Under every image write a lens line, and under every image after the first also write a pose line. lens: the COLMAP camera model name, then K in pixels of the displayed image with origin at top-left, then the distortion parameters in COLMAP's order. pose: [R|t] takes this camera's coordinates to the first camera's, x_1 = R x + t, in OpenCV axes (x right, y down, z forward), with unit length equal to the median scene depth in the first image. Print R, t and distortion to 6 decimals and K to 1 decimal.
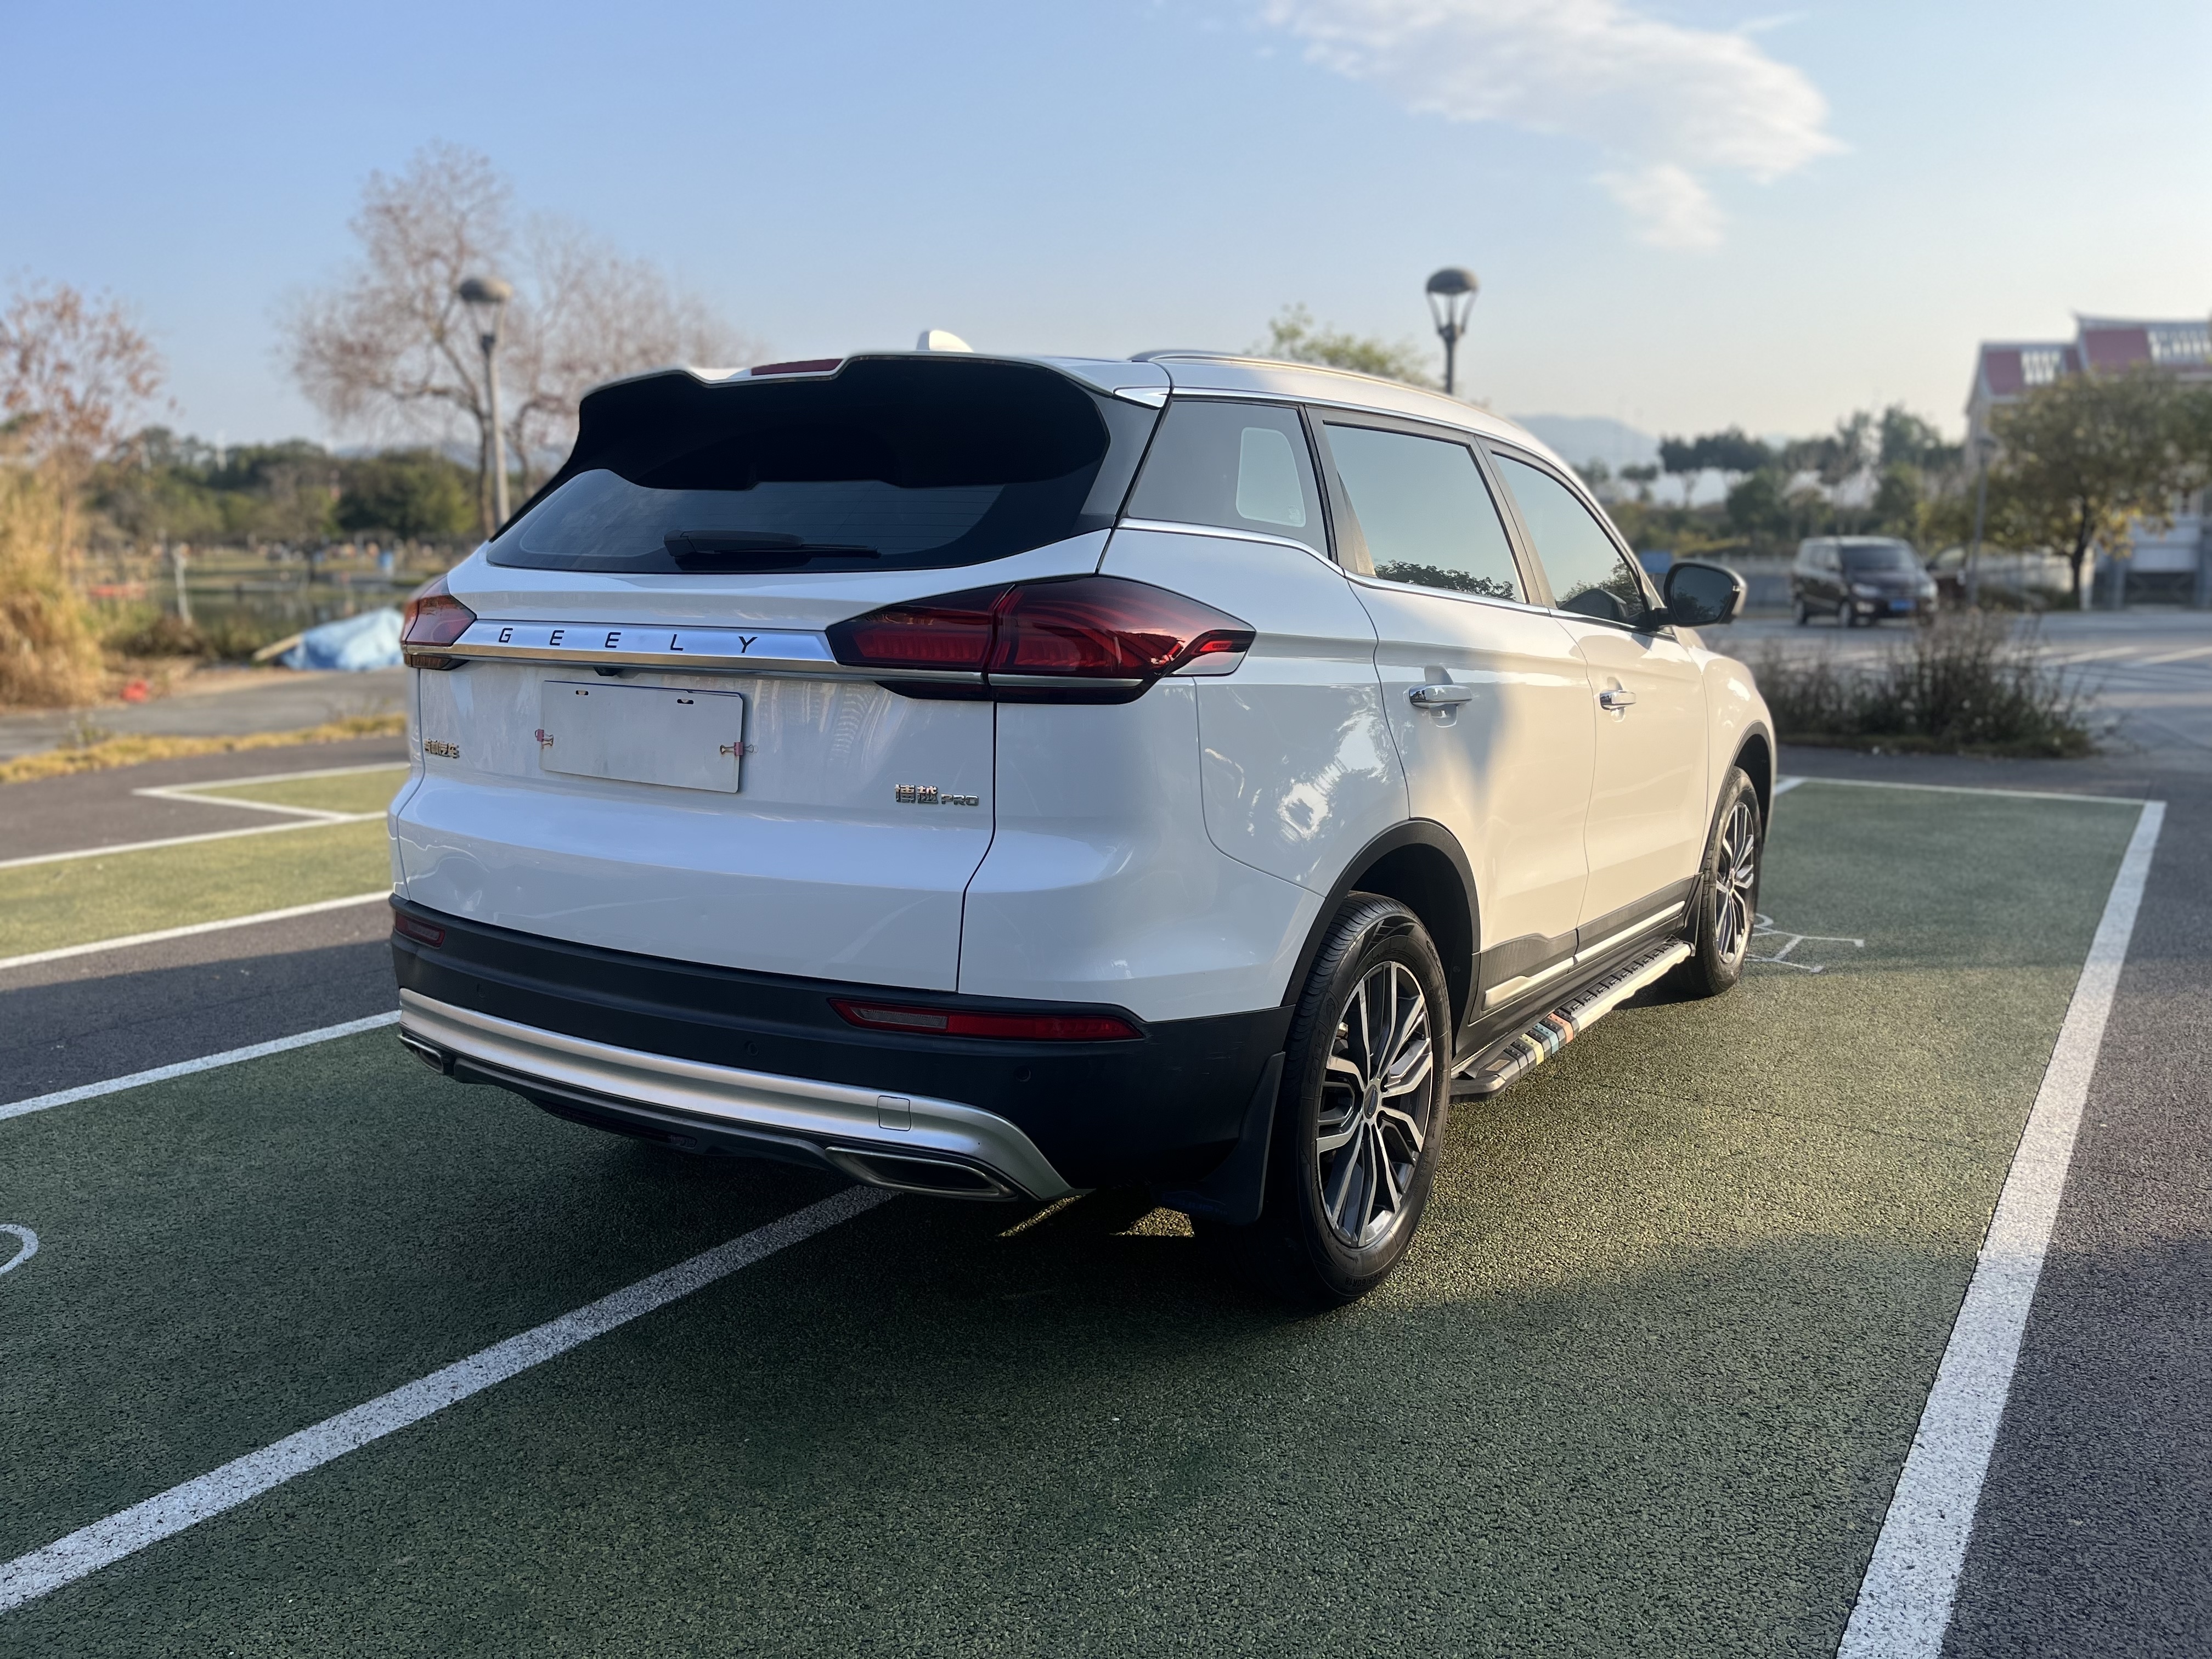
lens RADIAL K [[1739.9, 0, 1106.0], [0, 1739.9, 829.5], [0, 0, 1]] dist [0.088118, -0.218305]
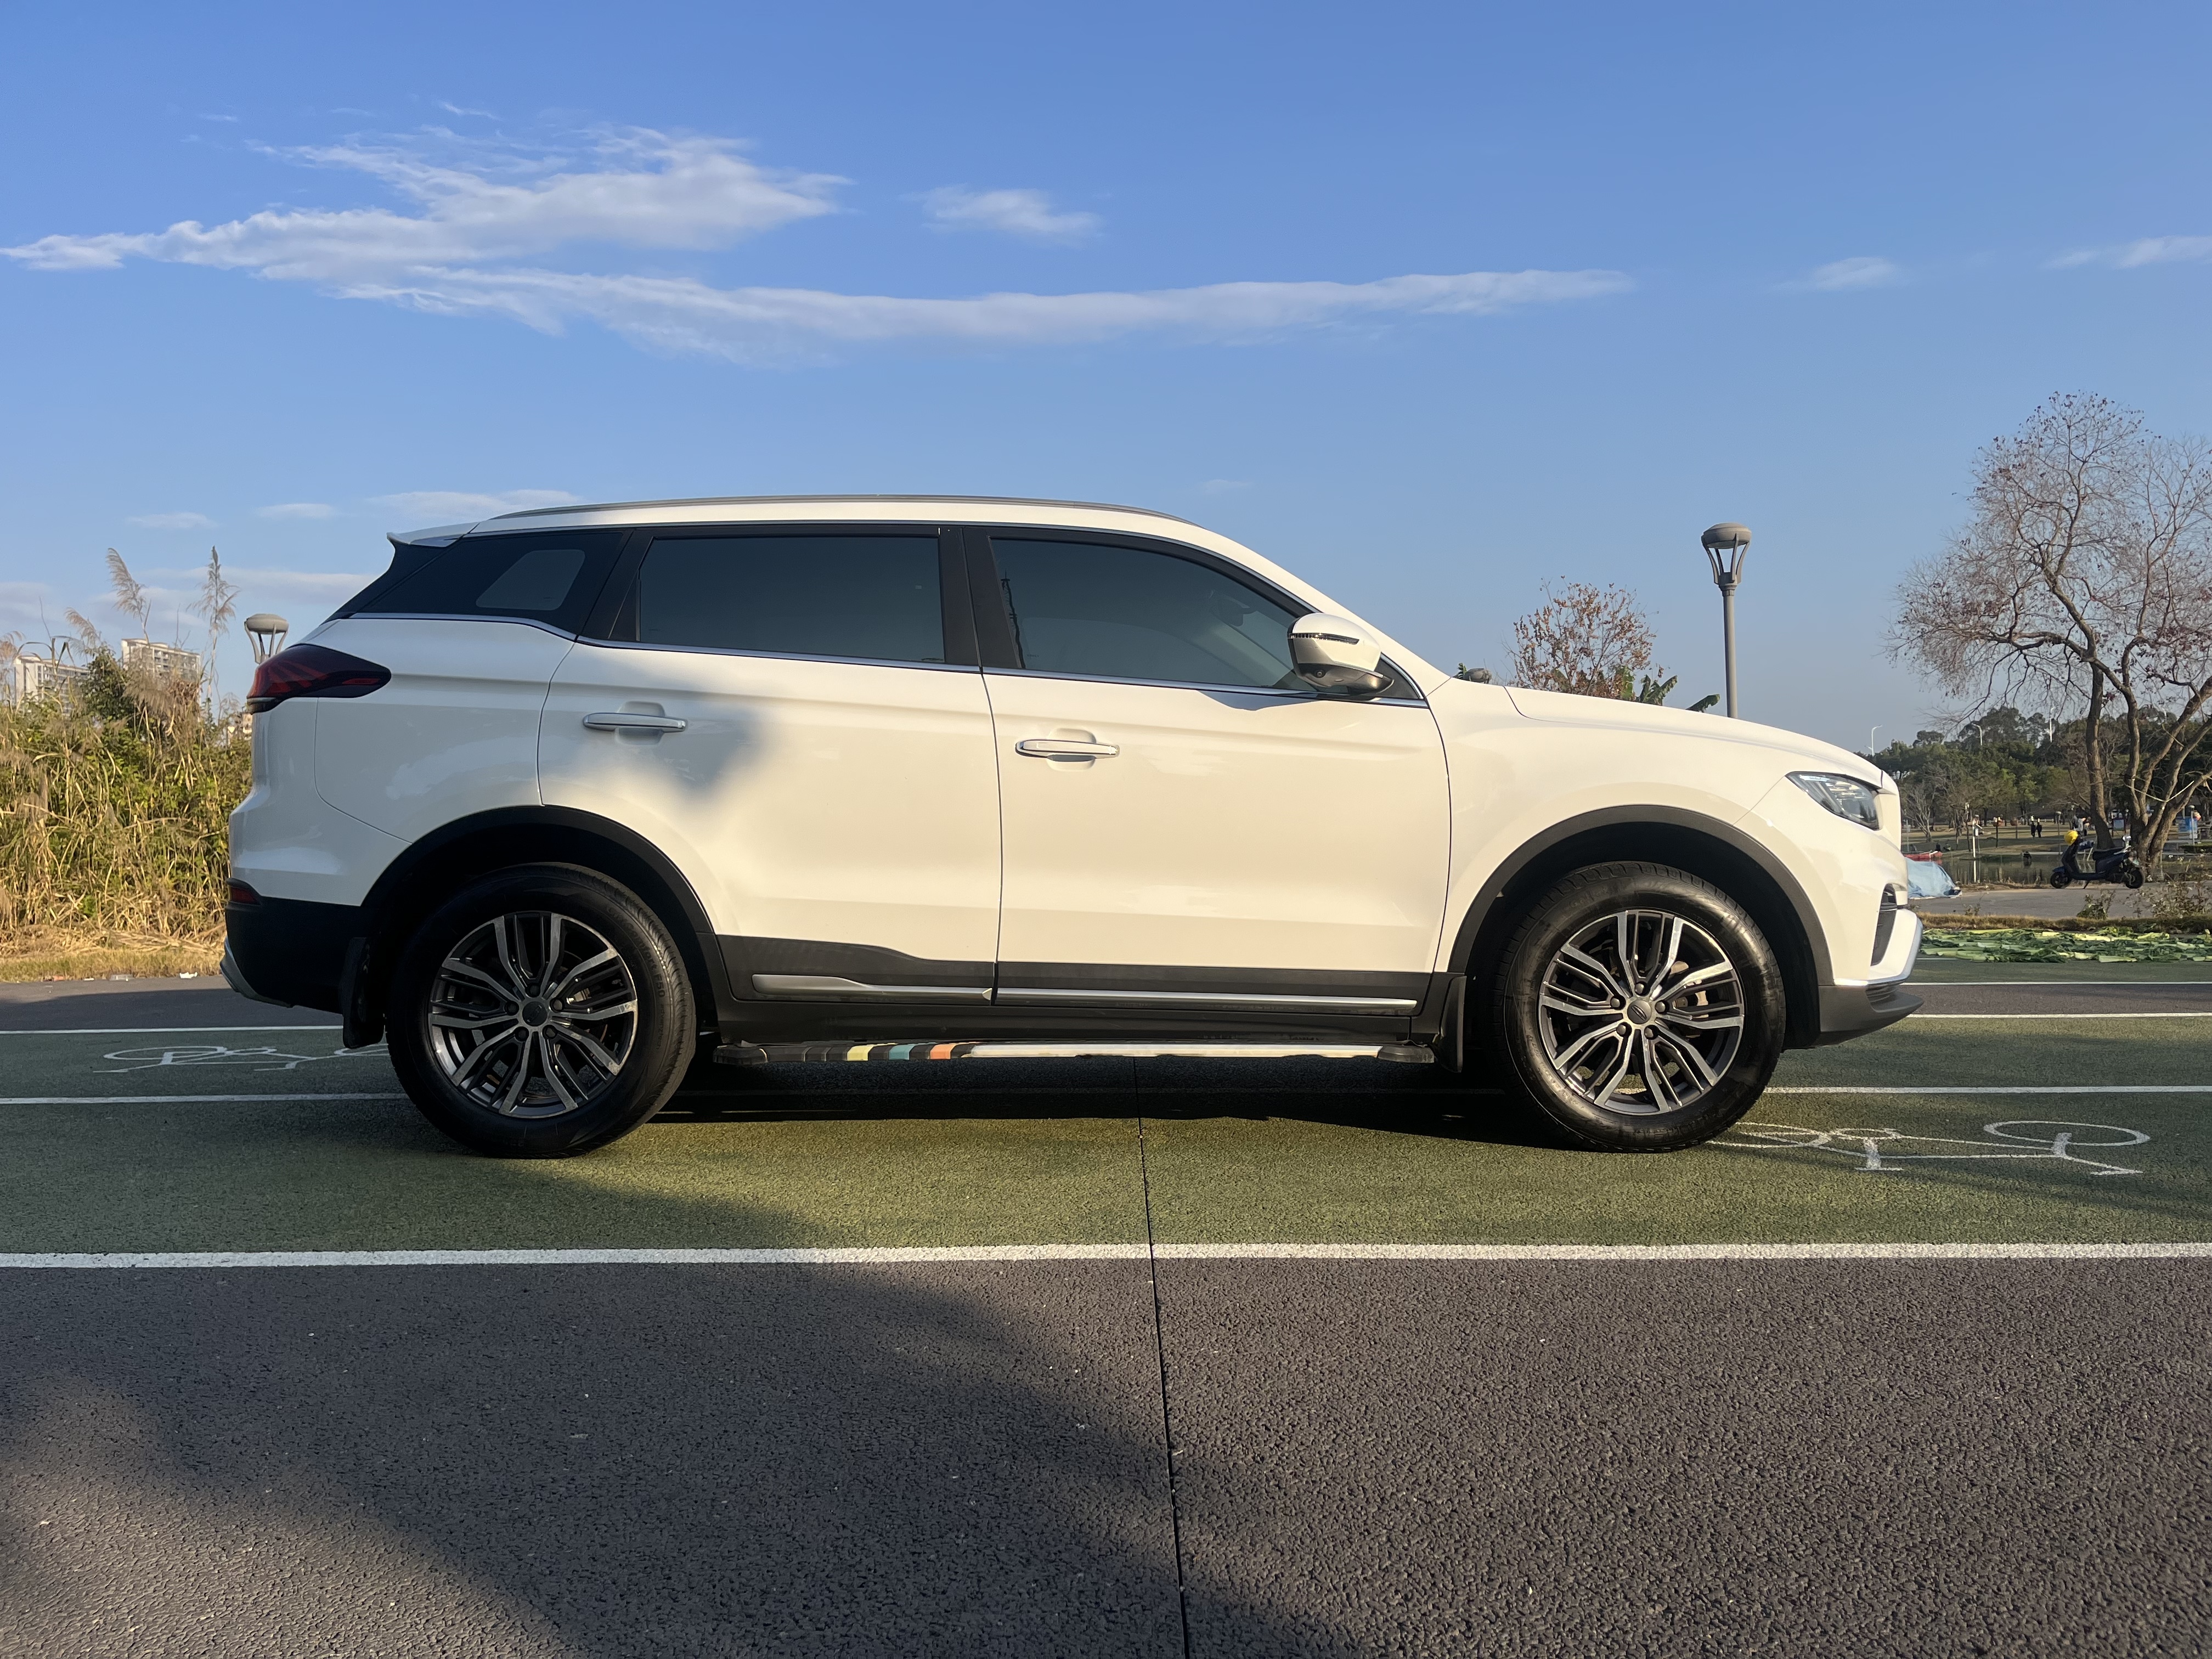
lens RADIAL K [[1658.8, 0, 1081.5], [0, 1658.8, 790.0], [0, 0, 1]] dist [0.149860, -0.187872]
pose [[0.502120, -0.038725, -0.863930, 1.155570], [-0.120677, 0.986085, -0.114339, 0.061958], [0.856337, 0.161668, 0.490460, 0.534907]]
